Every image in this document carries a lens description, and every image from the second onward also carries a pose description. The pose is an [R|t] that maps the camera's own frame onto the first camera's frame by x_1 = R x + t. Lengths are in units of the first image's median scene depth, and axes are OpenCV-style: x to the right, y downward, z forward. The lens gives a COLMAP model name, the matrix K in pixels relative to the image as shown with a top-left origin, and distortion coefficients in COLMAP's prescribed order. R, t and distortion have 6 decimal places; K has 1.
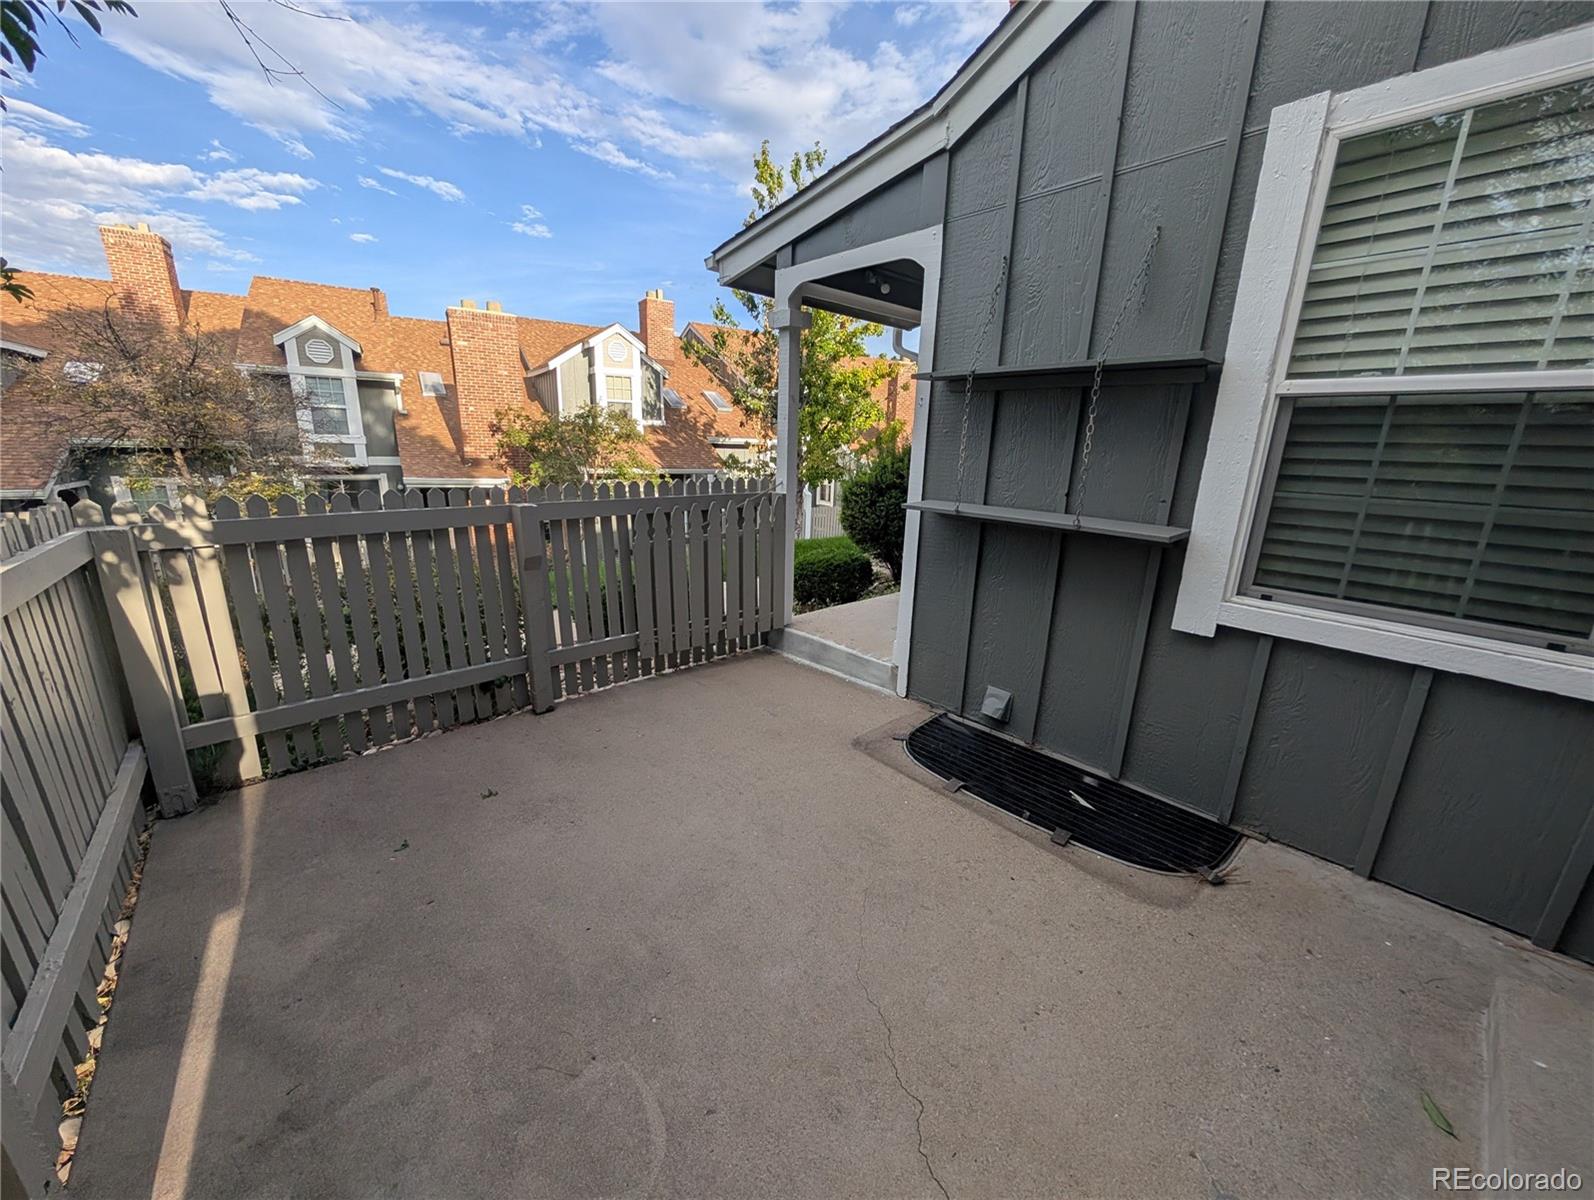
lens RADIAL K [[592.3, 0, 801.5], [0, 592.3, 599.9], [0, 0, 1]] dist [0.000161, -0.000117]
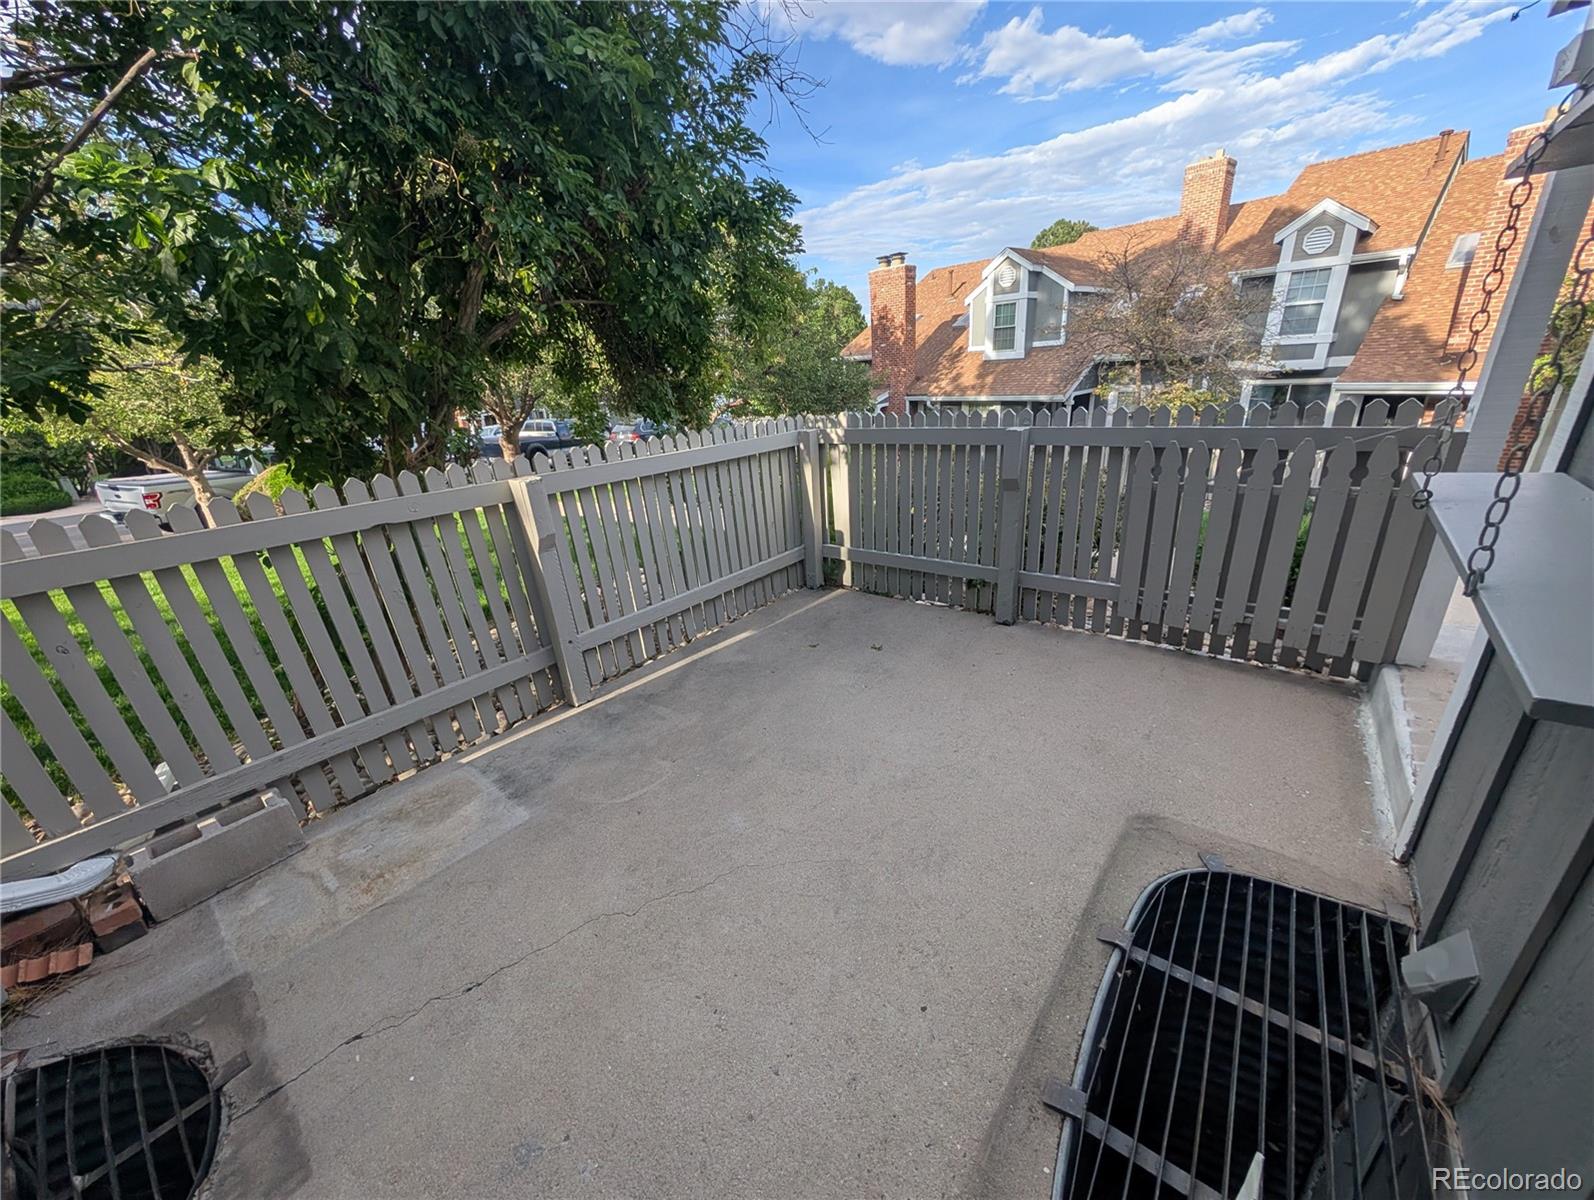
lens RADIAL K [[592.3, 0, 801.5], [0, 592.3, 599.9], [0, 0, 1]] dist [0.000161, -0.000117]
pose [[0.187976, 0.325290, -0.926742, 0.456245], [-0.179317, 0.939070, 0.293246, -0.096756], [0.965666, 0.111057, 0.234853, 0.349233]]
